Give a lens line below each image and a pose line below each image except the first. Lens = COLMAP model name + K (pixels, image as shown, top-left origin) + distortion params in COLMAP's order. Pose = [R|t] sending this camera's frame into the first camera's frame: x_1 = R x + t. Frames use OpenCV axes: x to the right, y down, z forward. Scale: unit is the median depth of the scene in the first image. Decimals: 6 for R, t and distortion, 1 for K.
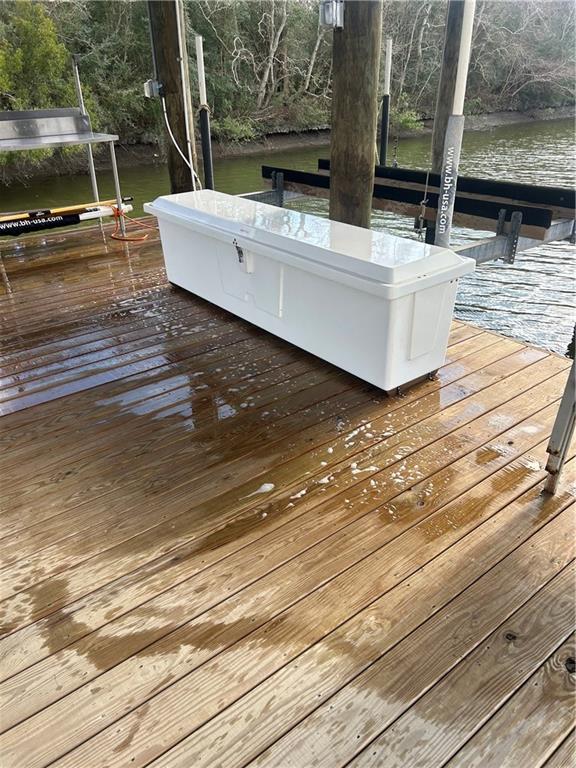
lens RADIAL K [[571.2, 0, 284.1], [0, 571.2, 385.4], [0, 0, 1]] dist [0.000167, -0.022299]
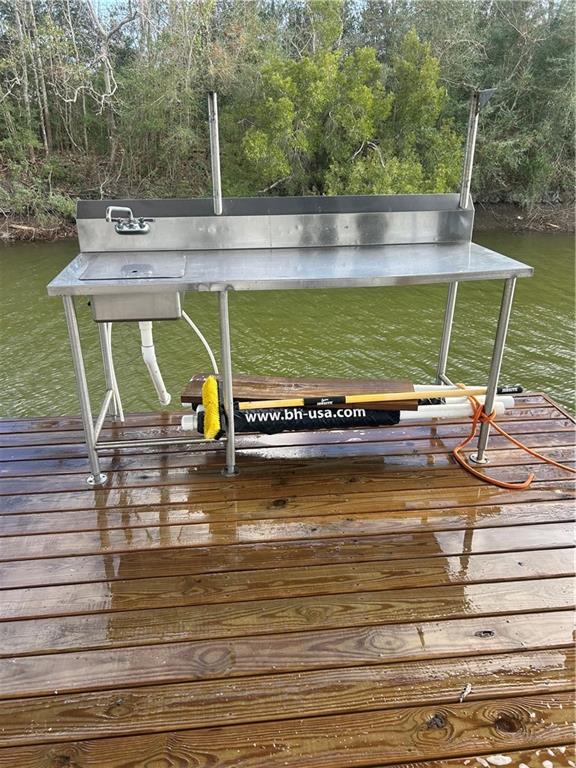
lens RADIAL K [[571.2, 0, 288.2], [0, 571.2, 384.4], [0, 0, 1]] dist [0.000167, -0.022299]
pose [[0.848521, 0.220322, -0.481113, -0.207440], [-0.253736, 0.967263, -0.004554, -0.283744], [0.464359, 0.125940, 0.876647, 0.516817]]
